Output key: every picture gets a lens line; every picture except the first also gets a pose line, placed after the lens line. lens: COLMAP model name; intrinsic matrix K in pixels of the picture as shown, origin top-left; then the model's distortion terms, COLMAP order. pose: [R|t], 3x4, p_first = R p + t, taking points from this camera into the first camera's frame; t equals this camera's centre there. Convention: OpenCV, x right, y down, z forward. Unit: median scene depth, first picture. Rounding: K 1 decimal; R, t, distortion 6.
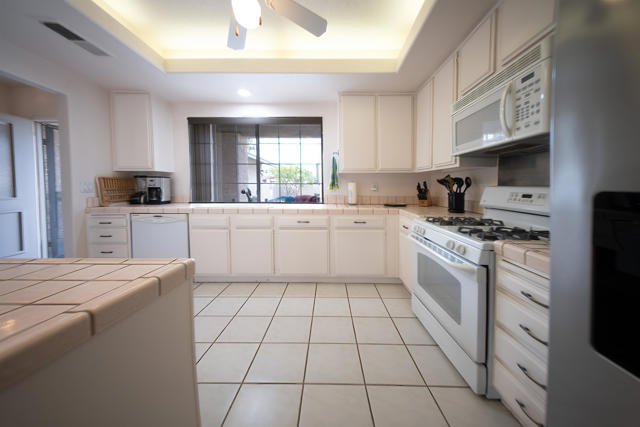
lens RADIAL K [[201.1, 0, 320.0], [0, 201.1, 196.2], [0, 0, 1]] dist [0.001293, 0.000093]
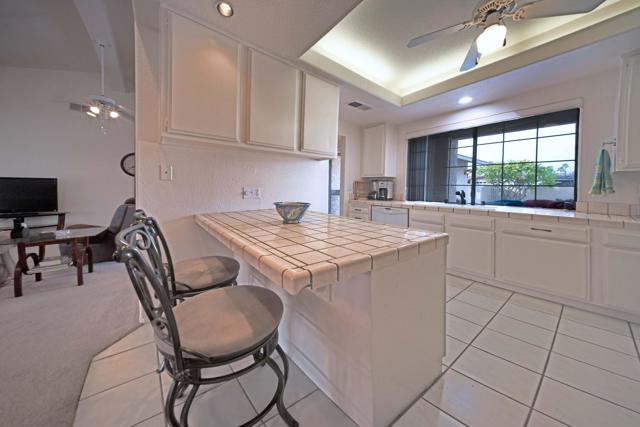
lens RADIAL K [[201.1, 0, 320.0], [0, 201.1, 196.2], [0, 0, 1]] dist [0.001293, 0.000093]
pose [[0.654594, 0.041686, -0.754830, -0.049937], [-0.045996, 0.998825, 0.015272, 0.011249], [0.754580, 0.024722, 0.655742, -0.254221]]
